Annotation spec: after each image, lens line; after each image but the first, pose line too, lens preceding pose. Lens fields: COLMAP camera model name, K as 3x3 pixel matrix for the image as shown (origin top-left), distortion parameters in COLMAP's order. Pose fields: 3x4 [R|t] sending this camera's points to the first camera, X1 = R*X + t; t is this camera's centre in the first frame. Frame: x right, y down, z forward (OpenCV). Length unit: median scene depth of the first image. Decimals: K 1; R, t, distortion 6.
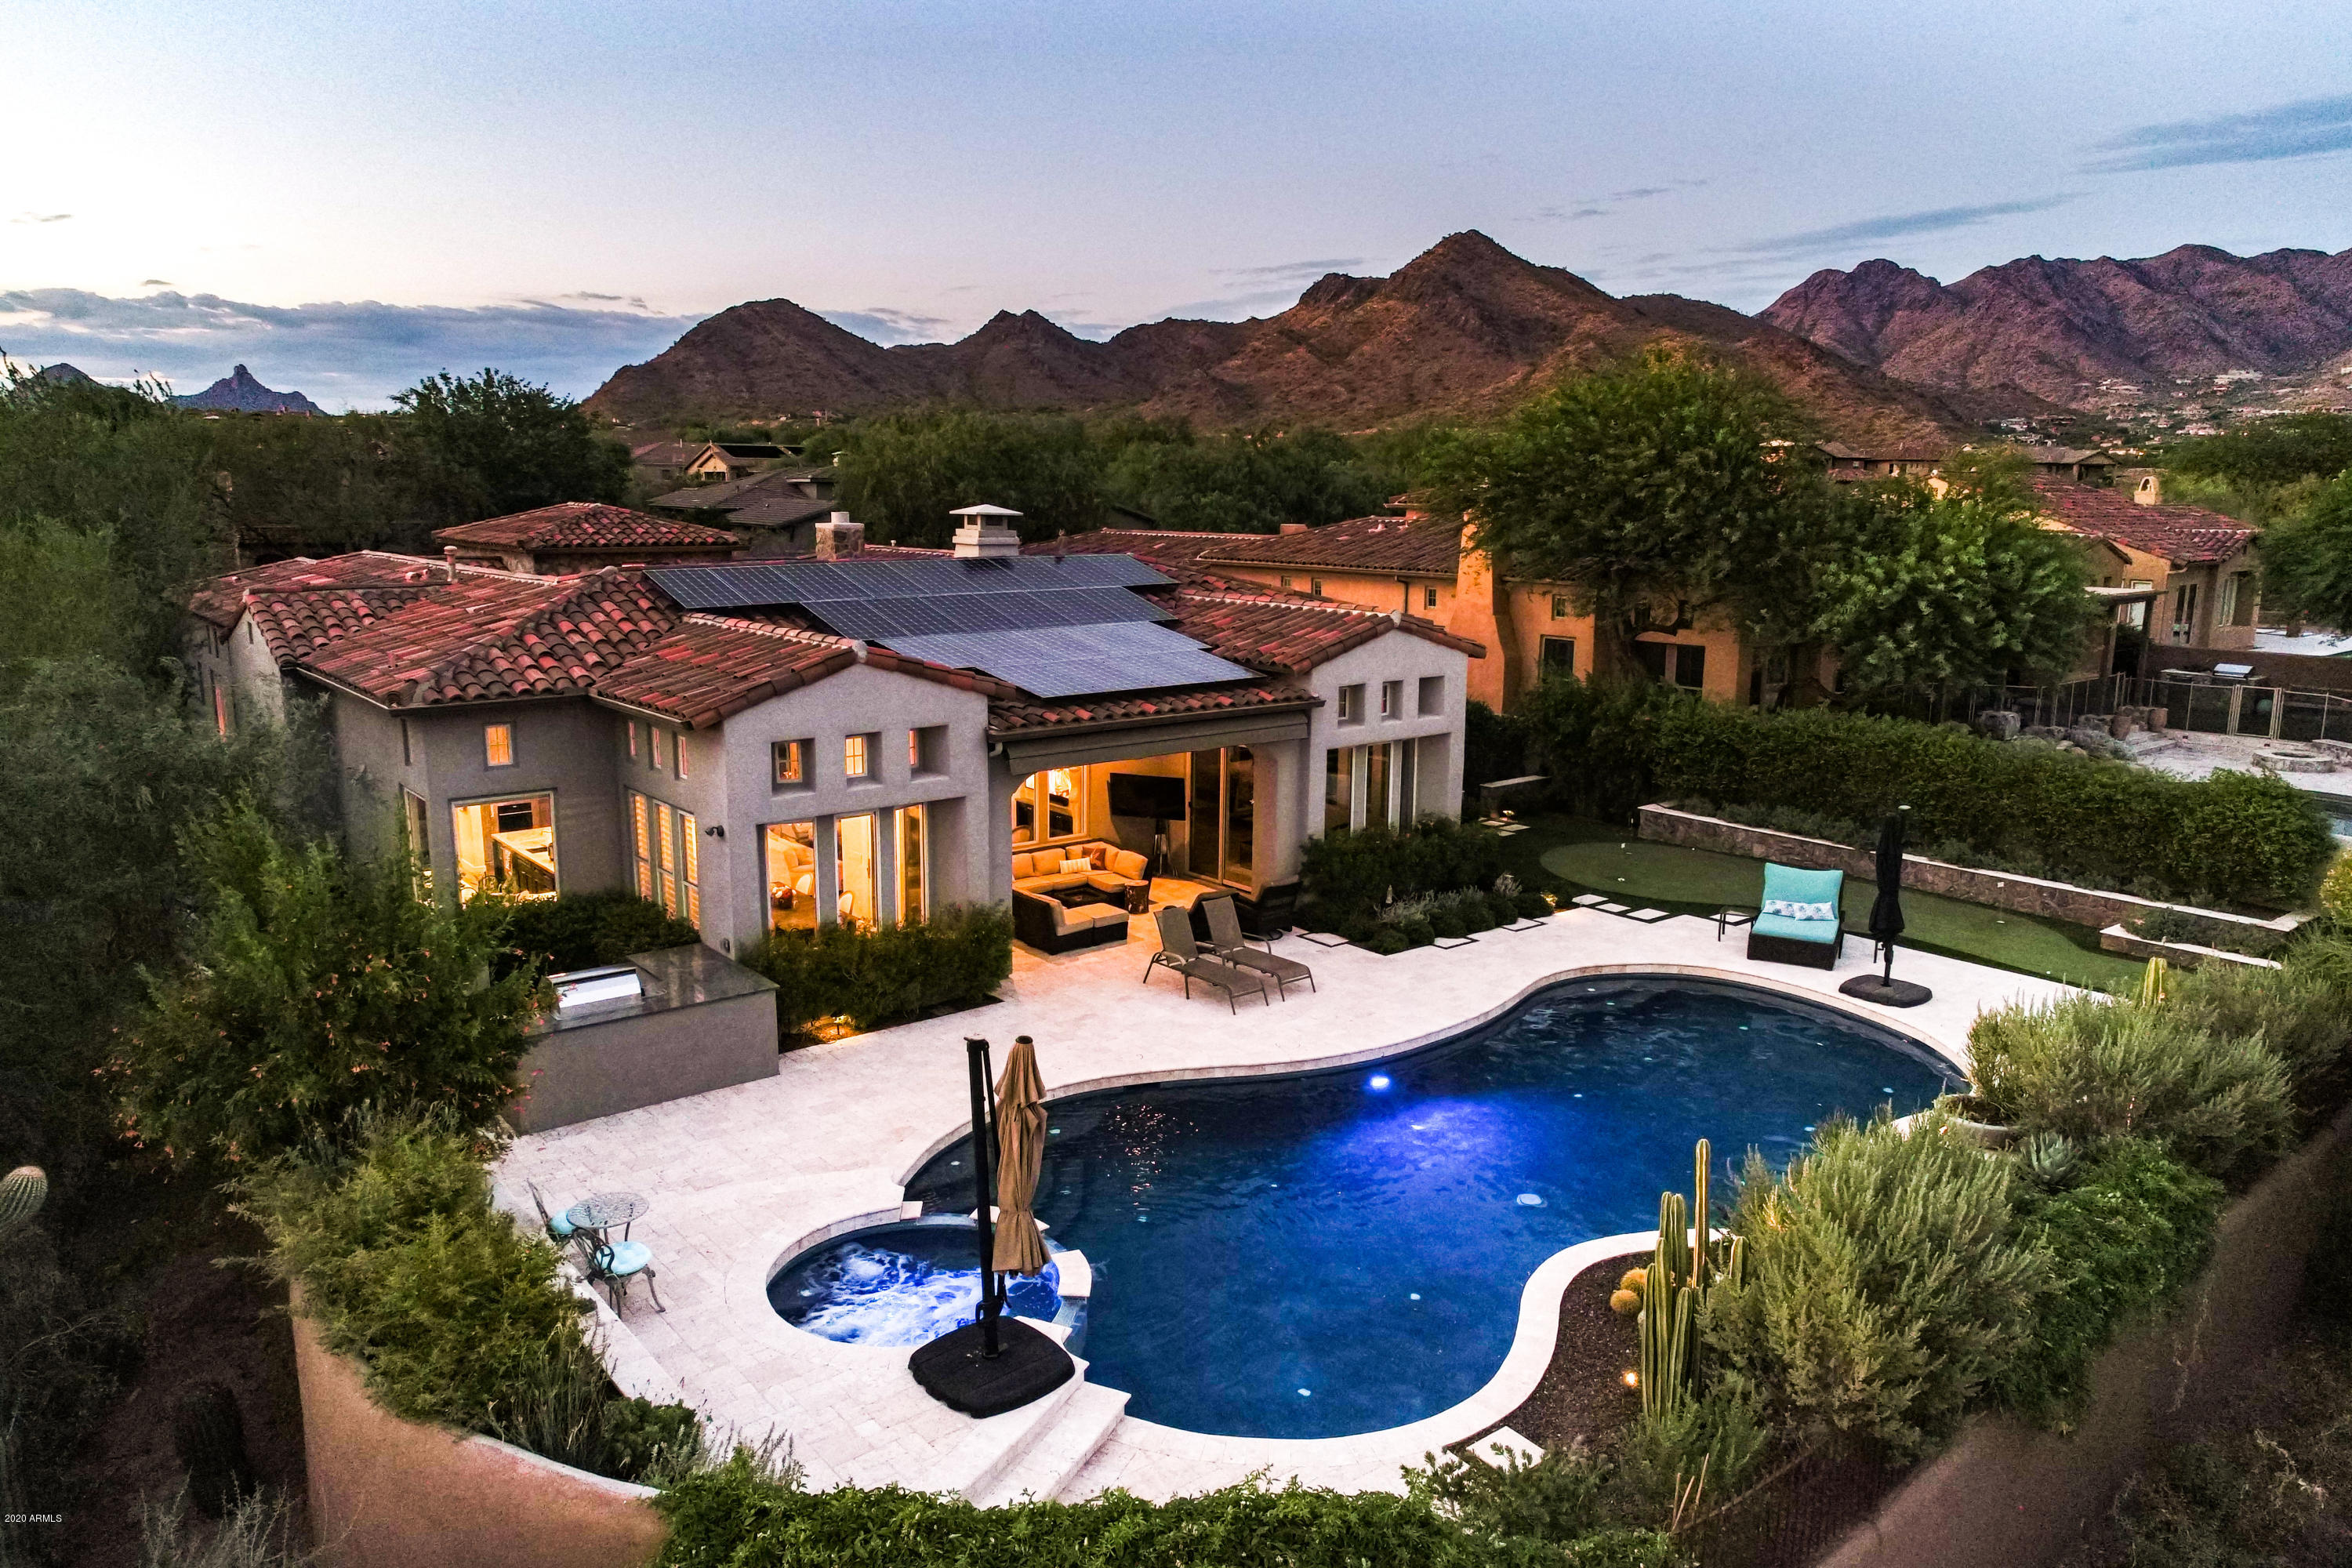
lens RADIAL K [[1592.8, 0, 1173.5], [0, 1592.8, 785.6], [0, 0, 1]] dist [-0.003675, 0.003476]
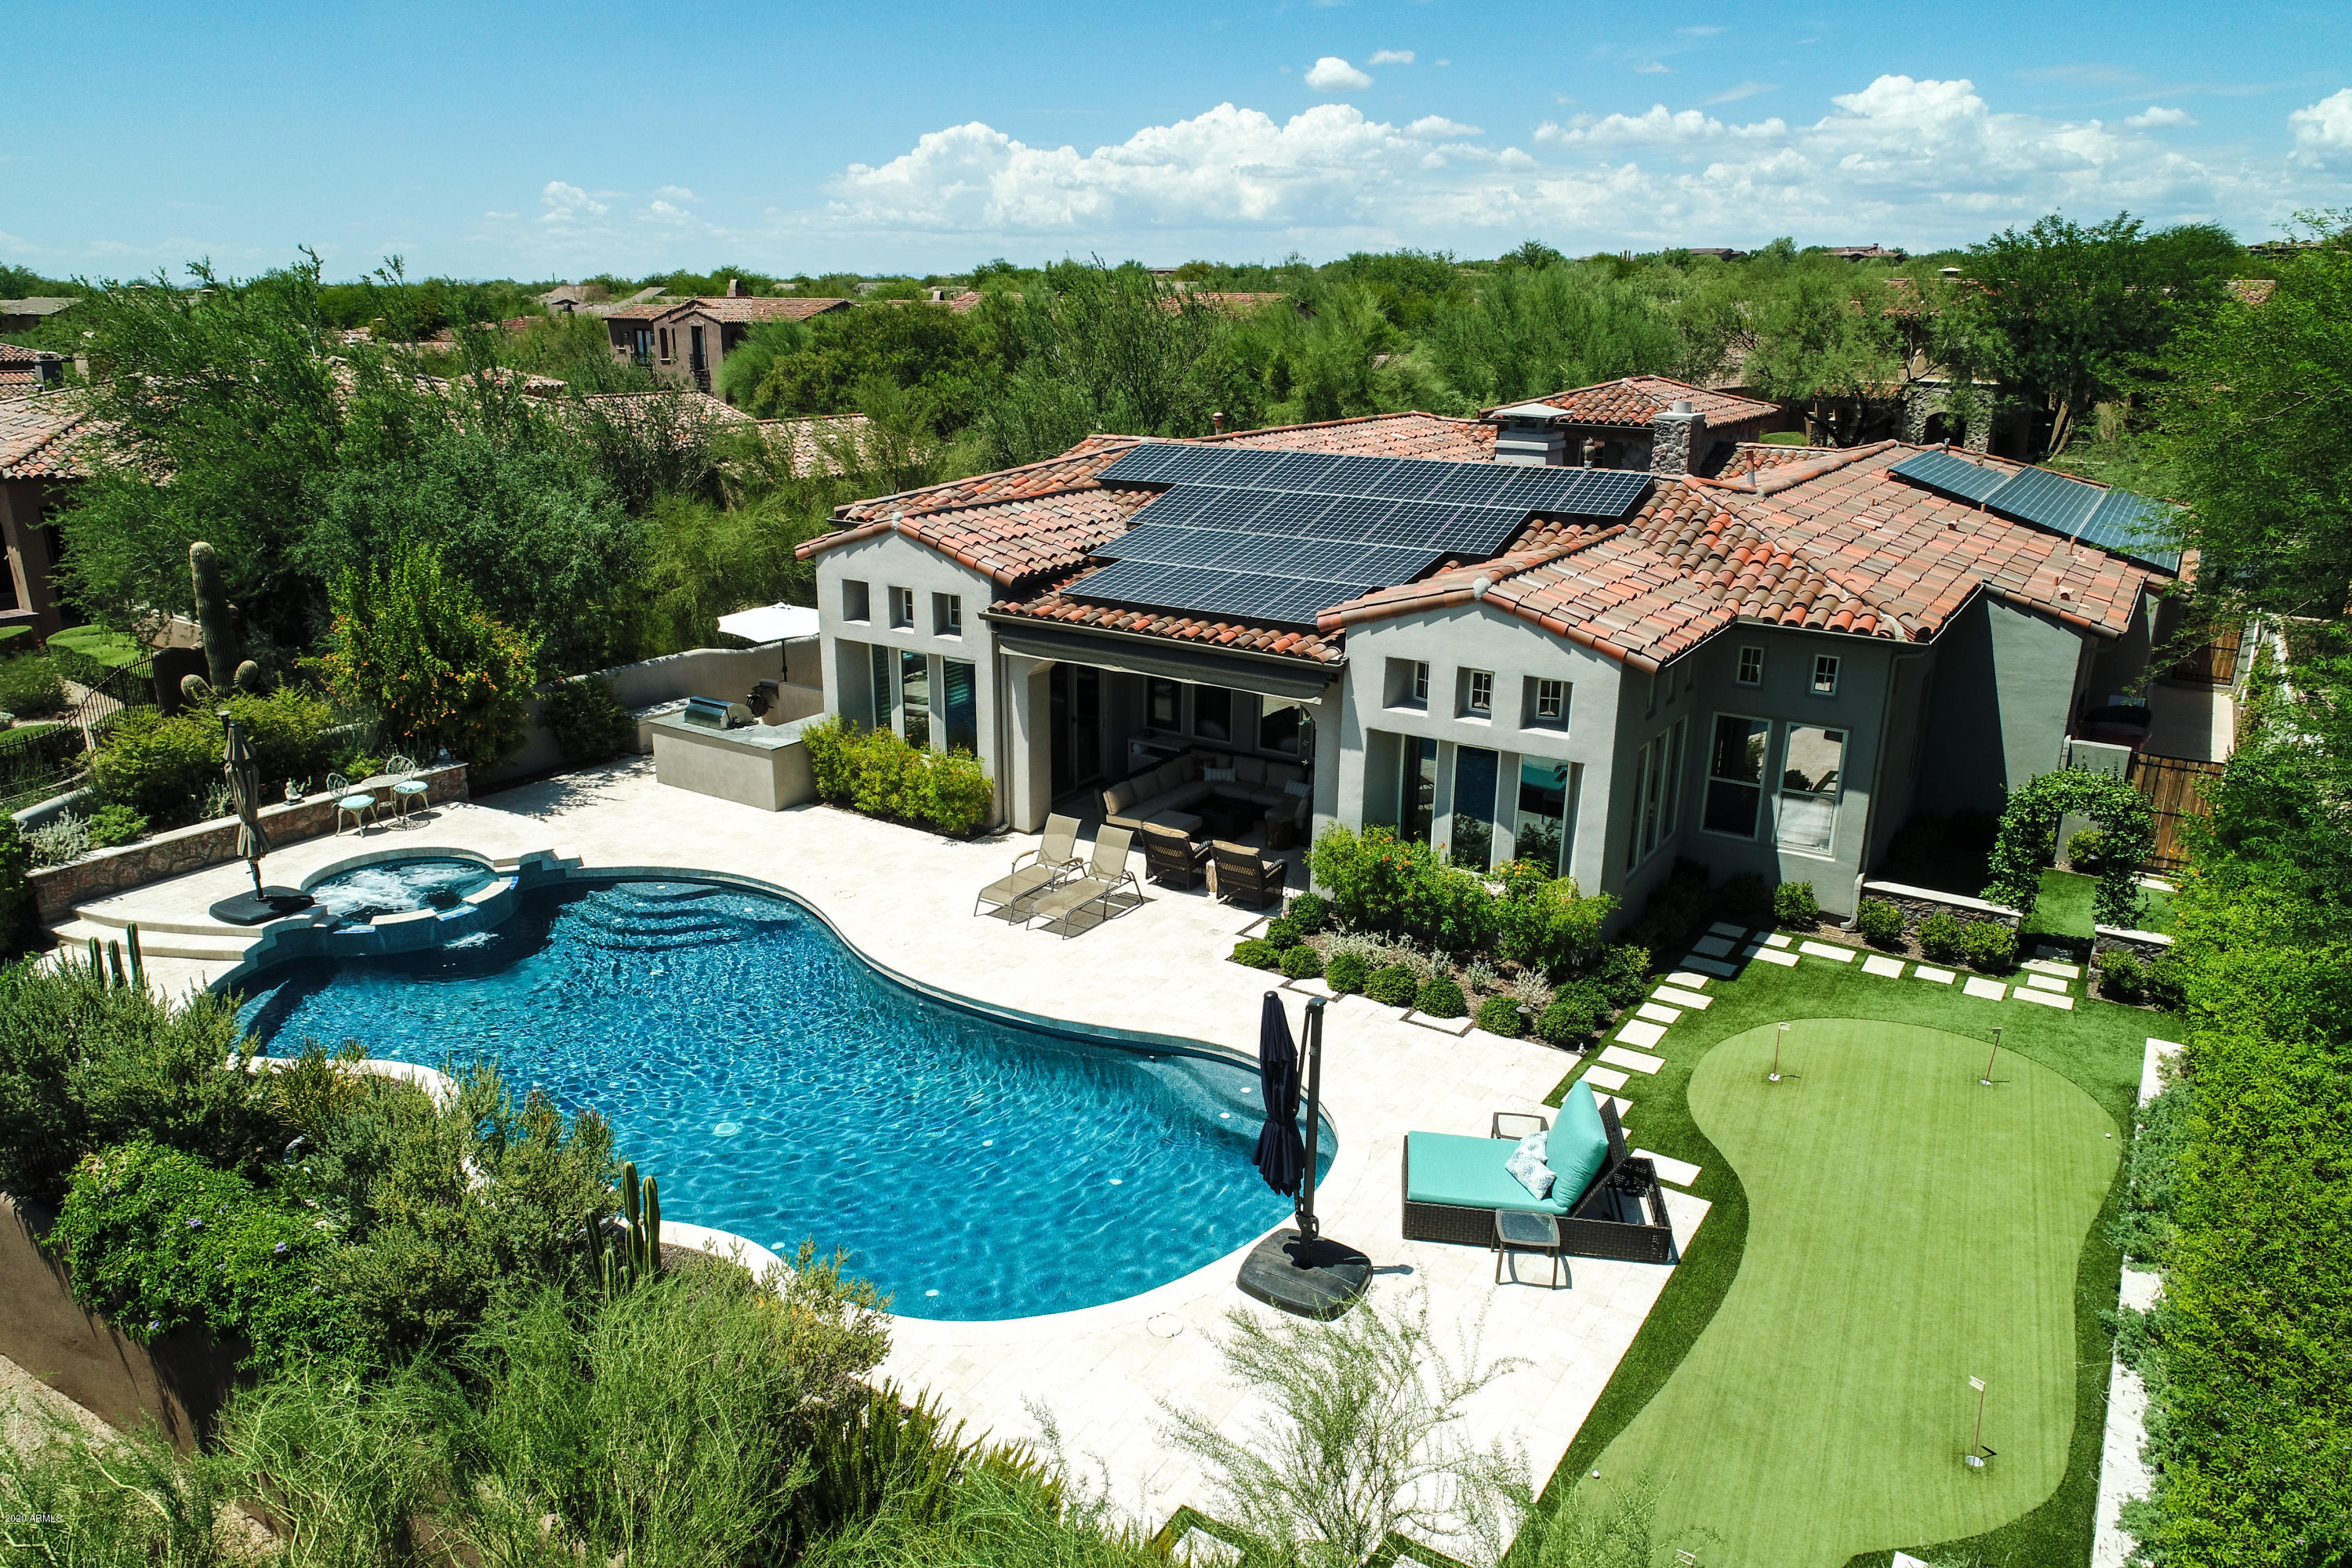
lens RADIAL K [[1592.8, 0, 1190.2], [0, 1592.8, 783.6], [0, 0, 1]] dist [-0.003675, 0.003476]
pose [[0.311875, 0.276331, -0.909052, 0.965067], [-0.182745, 0.956355, 0.228014, -0.195143], [0.932383, 0.095012, 0.348761, 0.729954]]
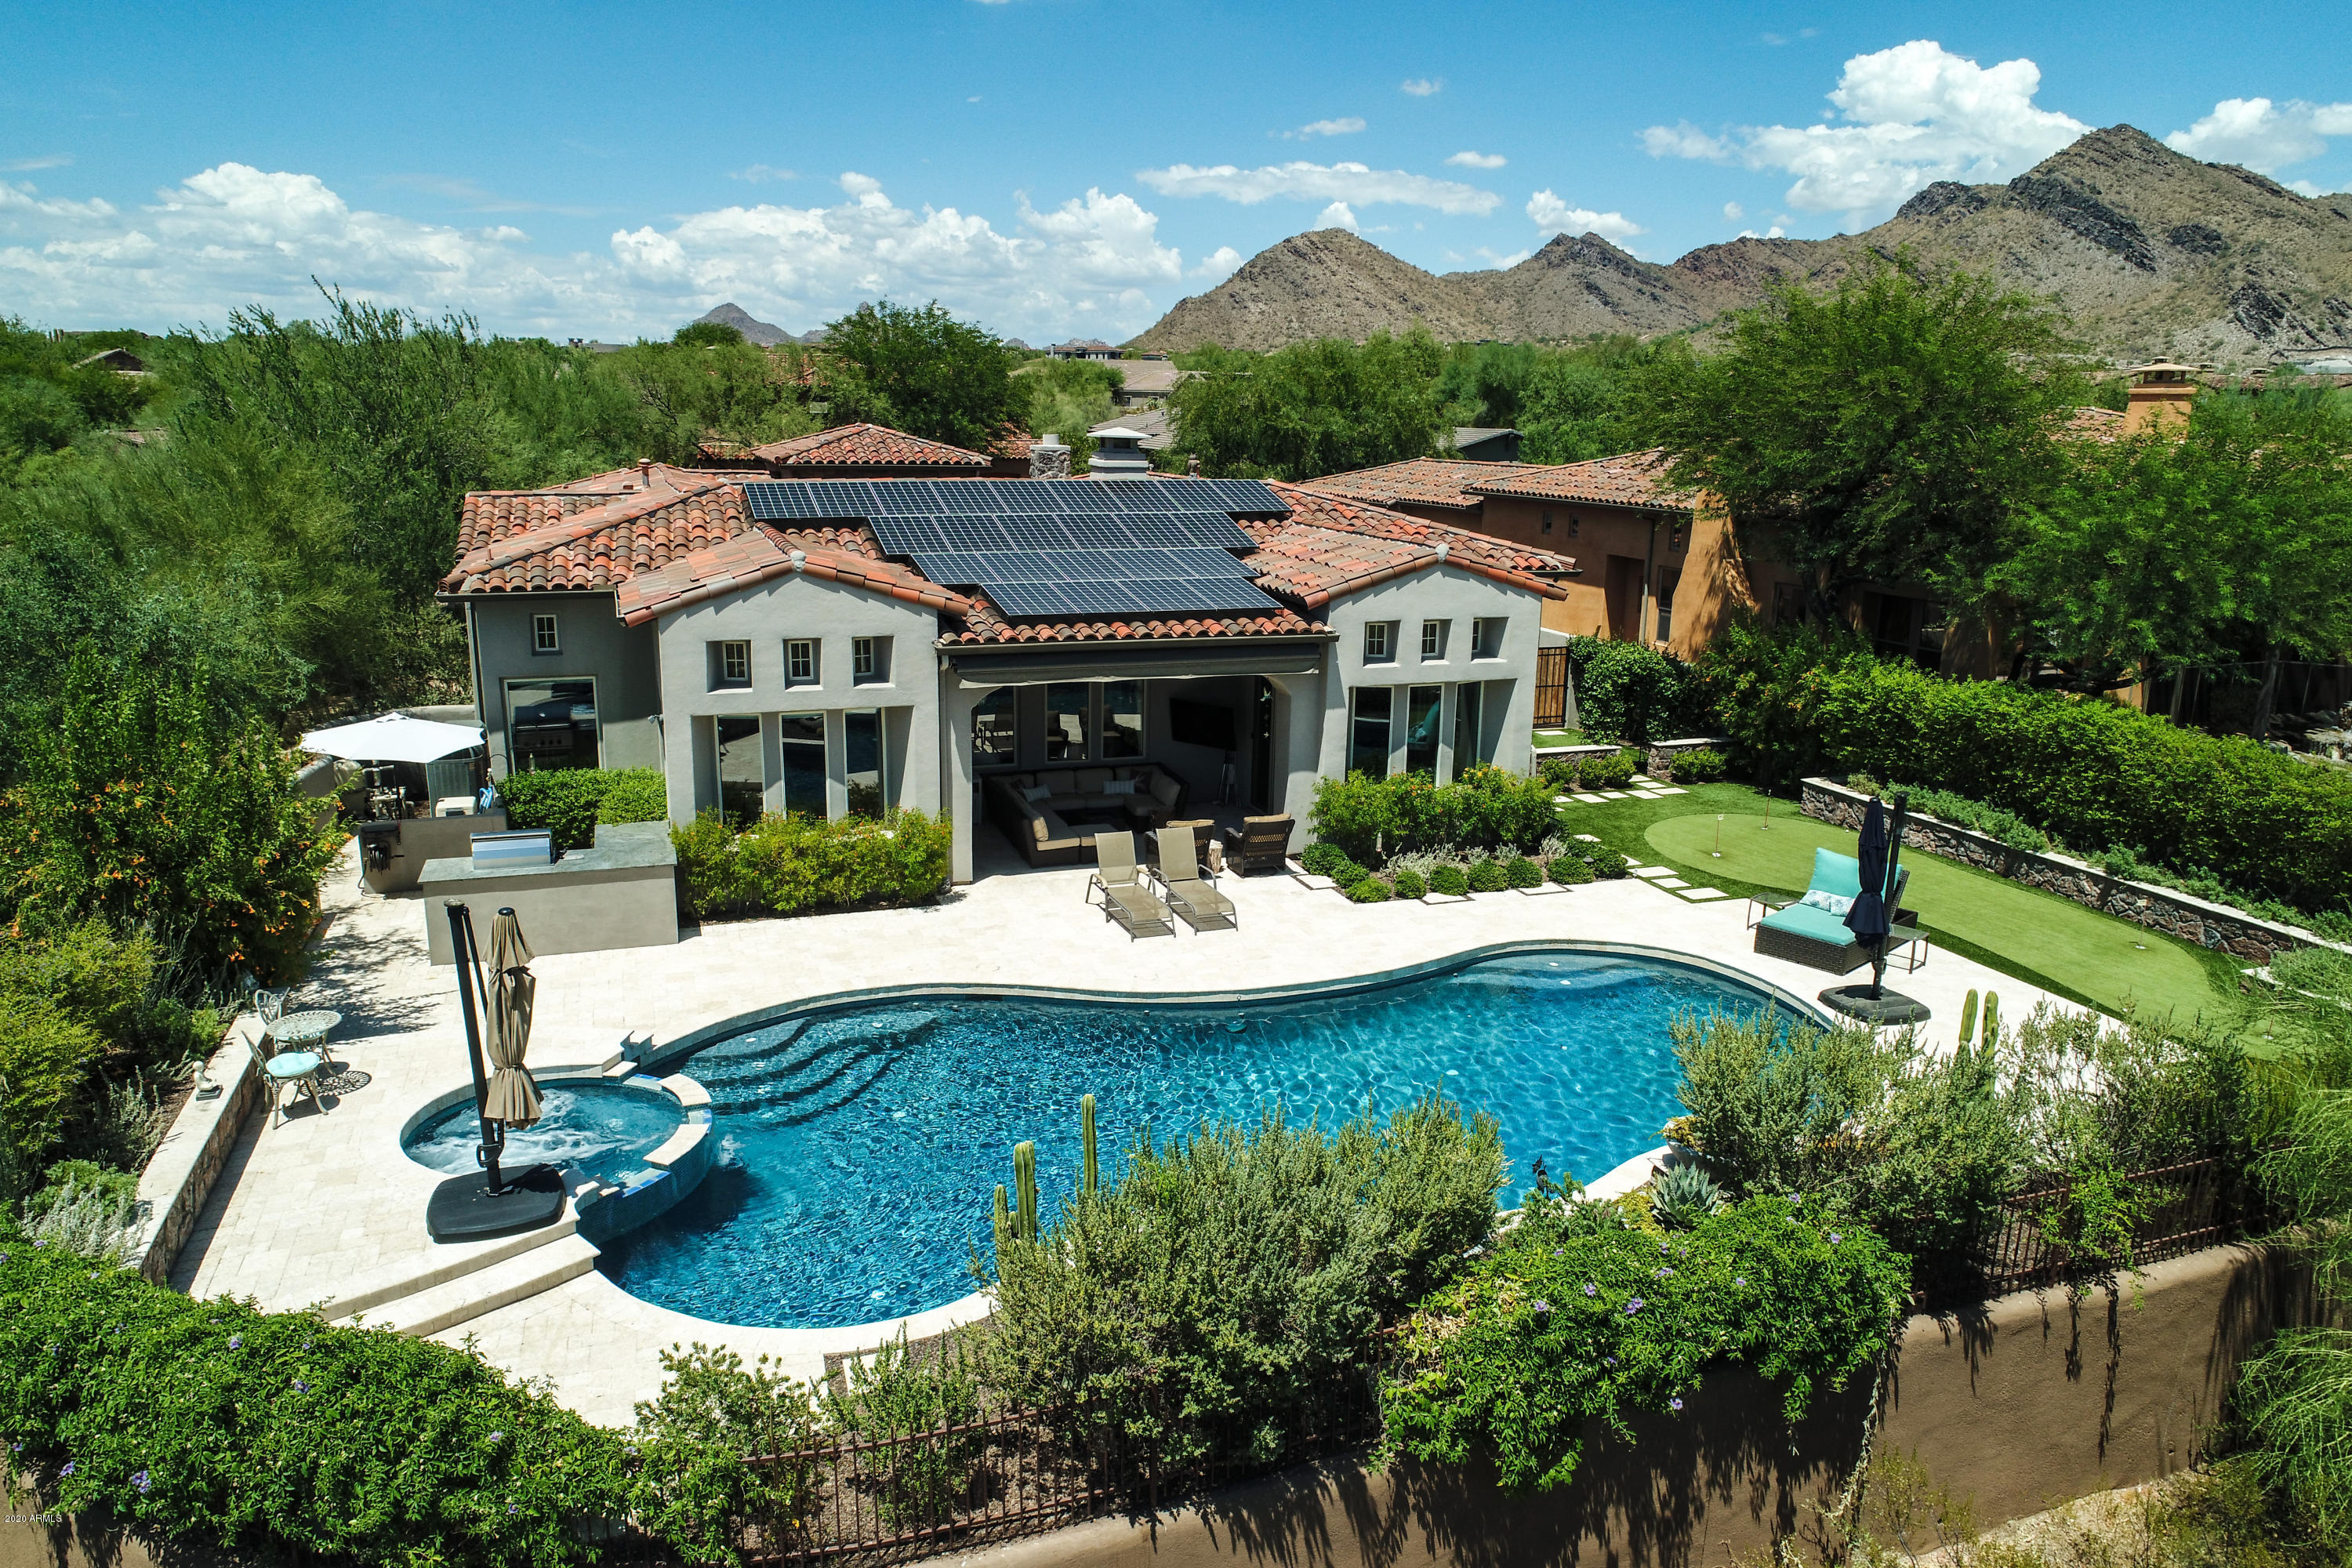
lens RADIAL K [[1592.8, 0, 1147.0], [0, 1592.8, 767.2], [0, 0, 1]] dist [-0.003675, 0.003476]
pose [[0.943608, 0.080298, -0.321178, 0.342559], [-0.070149, 0.996606, 0.043068, -0.008765], [0.323547, -0.018109, 0.946039, 0.060056]]
